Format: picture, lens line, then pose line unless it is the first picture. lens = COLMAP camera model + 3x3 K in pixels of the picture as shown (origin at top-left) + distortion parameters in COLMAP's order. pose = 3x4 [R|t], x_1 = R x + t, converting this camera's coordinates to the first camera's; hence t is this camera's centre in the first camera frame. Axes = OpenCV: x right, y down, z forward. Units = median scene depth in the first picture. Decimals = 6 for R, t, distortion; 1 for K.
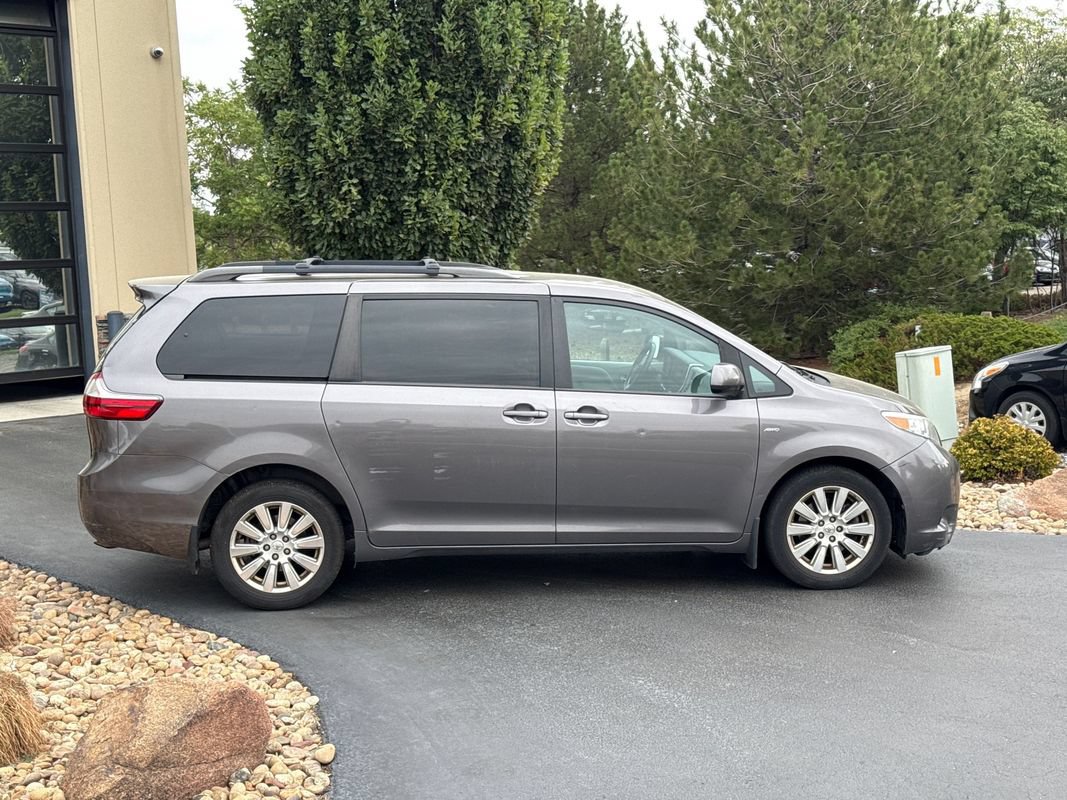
lens RADIAL K [[1466.7, 0, 556.4], [0, 1466.7, 401.7], [0, 0, 1]] dist [0.135797, 0.000000]
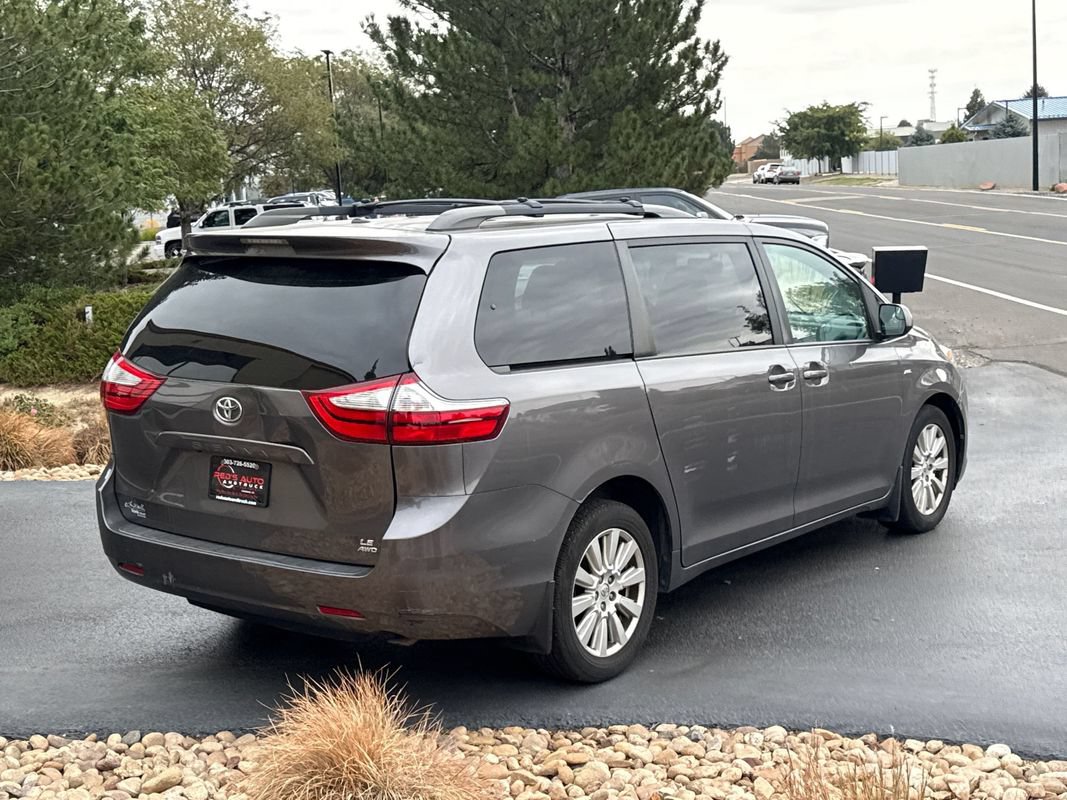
lens RADIAL K [[1481.2, 0, 541.4], [0, 1481.2, 400.4], [0, 0, 1]] dist [0.105850, 0.000000]
pose [[0.701209, -0.107062, 0.704871, -0.669041], [0.103087, 0.993497, 0.048350, -0.031079], [-0.705464, 0.038760, 0.707685, 0.474558]]
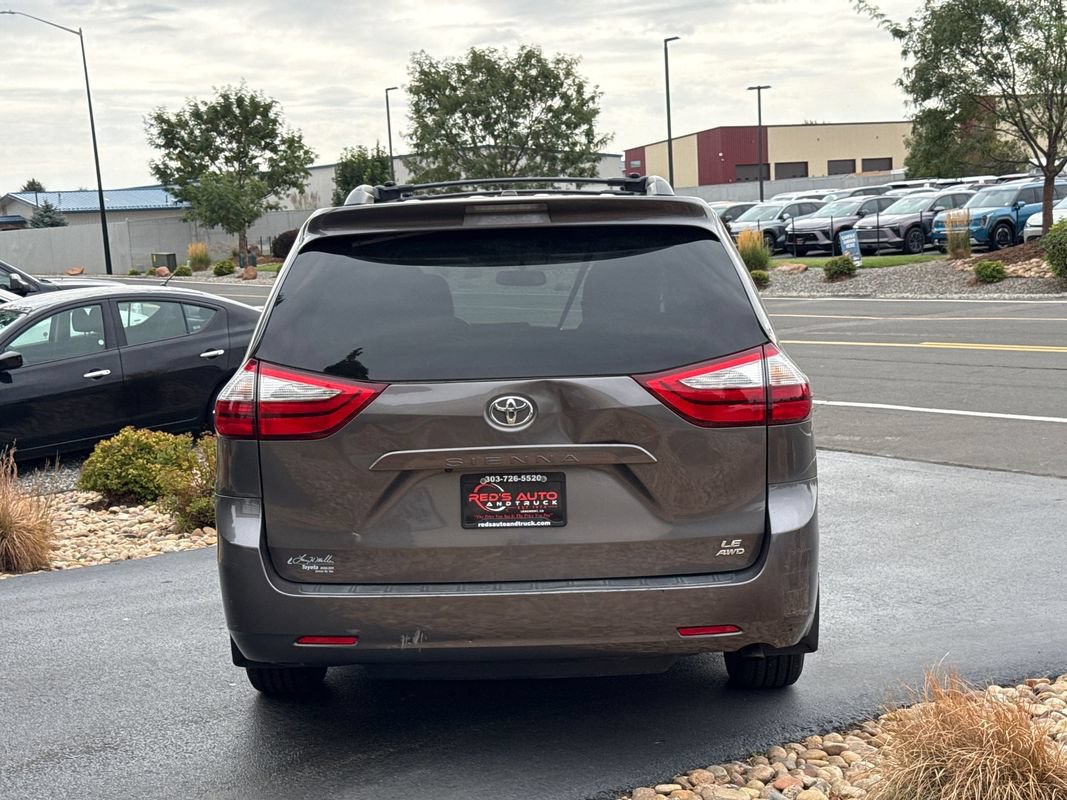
lens RADIAL K [[1481.2, 0, 516.5], [0, 1481.2, 400.6], [0, 0, 1]] dist [0.105850, 0.000000]
pose [[0.140111, -0.091543, 0.985895, -0.819613], [0.152745, 0.985796, 0.069826, -0.049332], [-0.978283, 0.140808, 0.152104, 0.942815]]
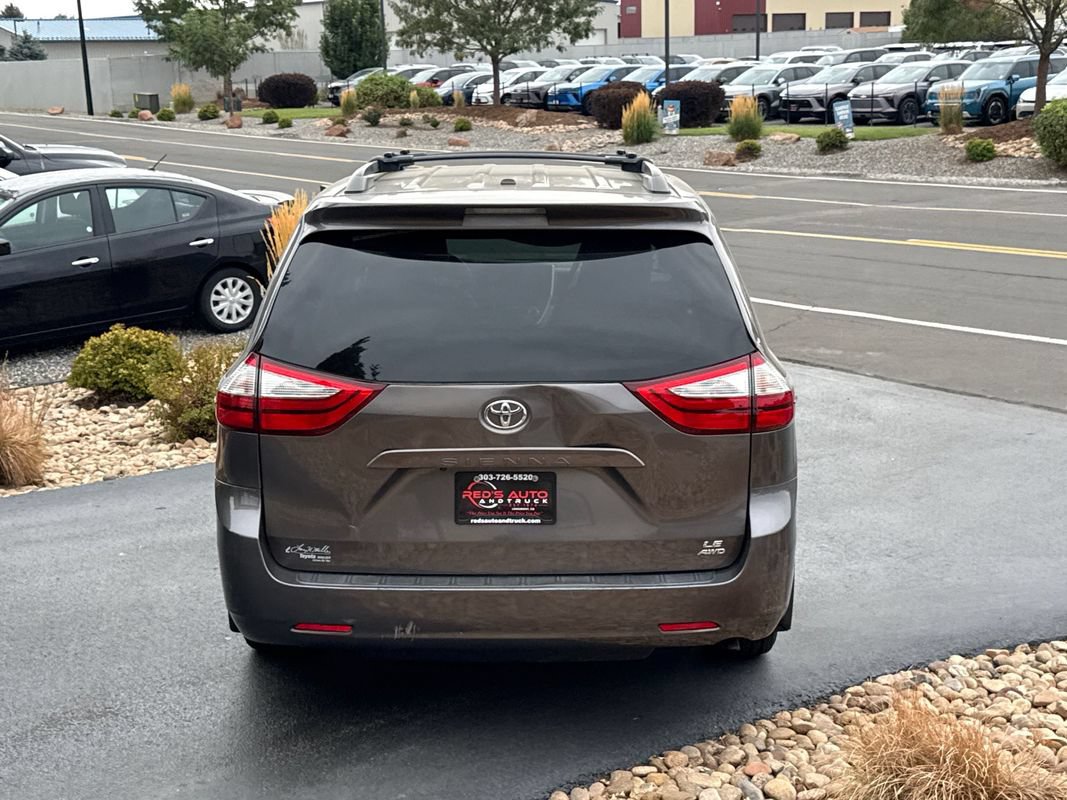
lens RADIAL K [[1481.2, 0, 538.9], [0, 1481.2, 383.3], [0, 0, 1]] dist [0.105850, 0.000000]
pose [[0.118926, -0.178381, 0.976748, -0.827874], [0.123320, 0.978766, 0.163735, -0.106547], [-0.985215, 0.100980, 0.138399, 0.937086]]
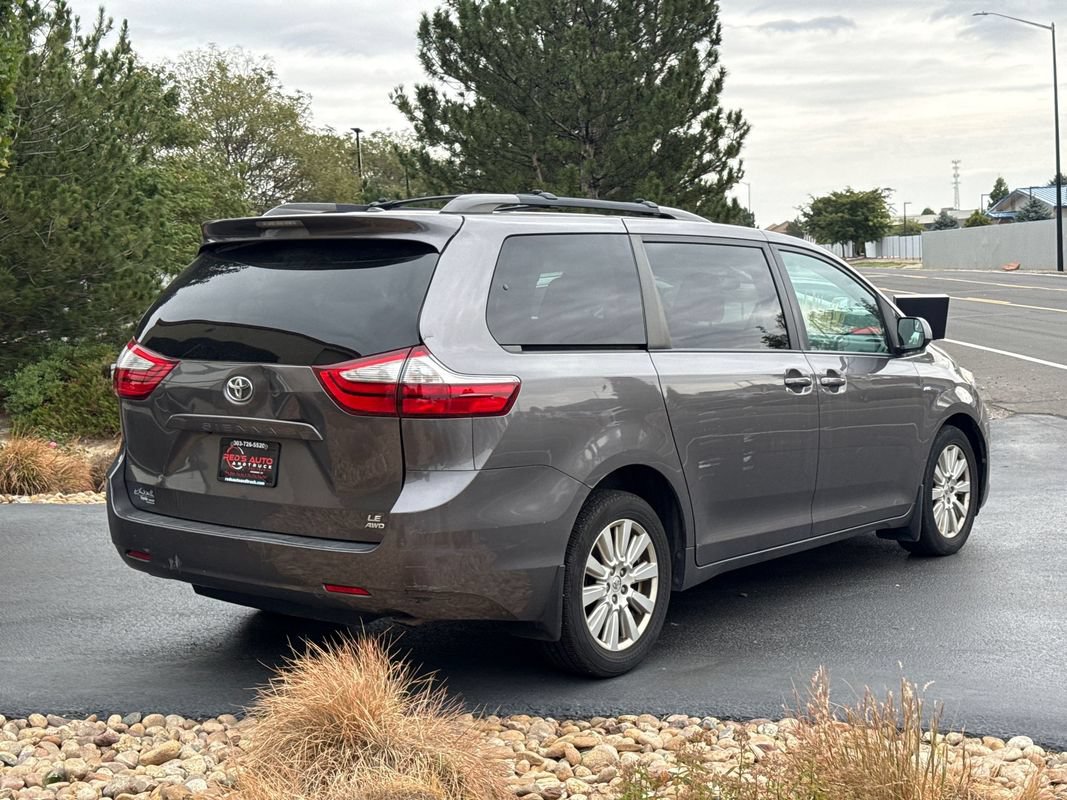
lens RADIAL K [[1481.2, 0, 536.4], [0, 1481.2, 381.0], [0, 0, 1]] dist [0.105850, 0.000000]
pose [[0.715686, -0.050916, 0.696564, -0.665293], [0.092525, 0.995461, -0.022301, 0.012608], [-0.692266, 0.080410, 0.717148, 0.477102]]
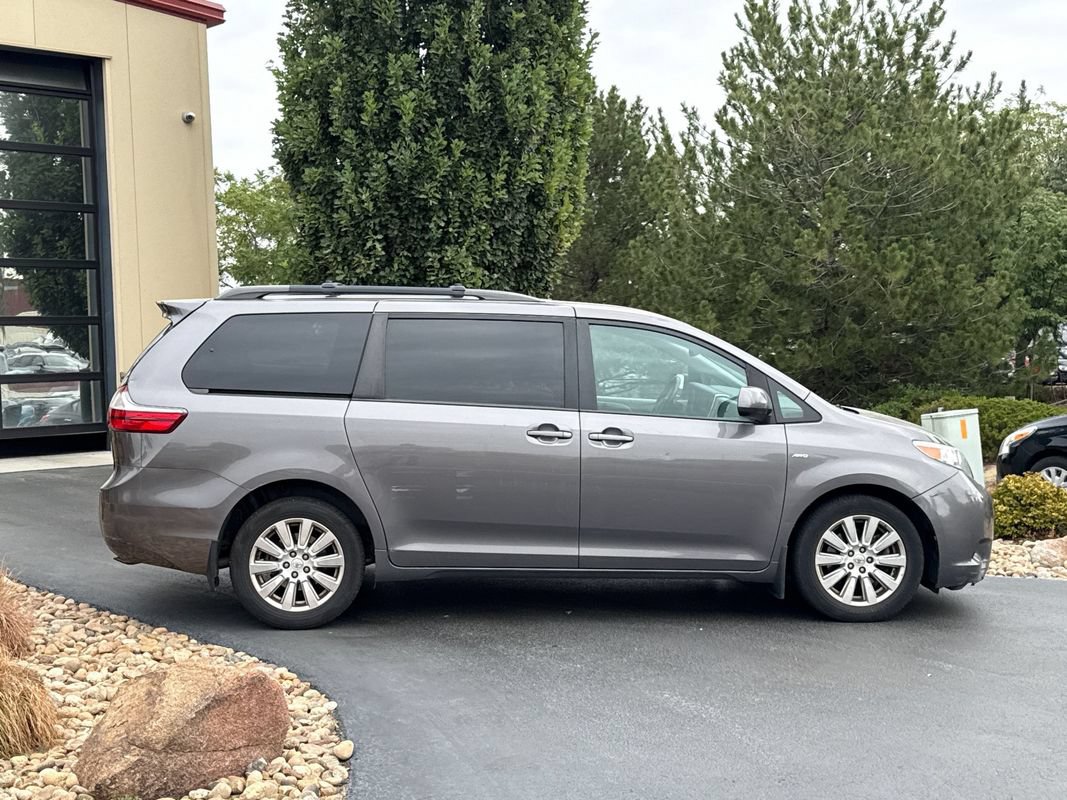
lens RADIAL K [[1466.7, 0, 535.7], [0, 1466.7, 403.5], [0, 0, 1]] dist [0.135797, 0.000000]
pose [[0.999616, 0.012371, -0.024805, -0.005909], [-0.014026, 0.997607, -0.067701, 0.051891], [0.023908, 0.068023, 0.997397, 0.011750]]
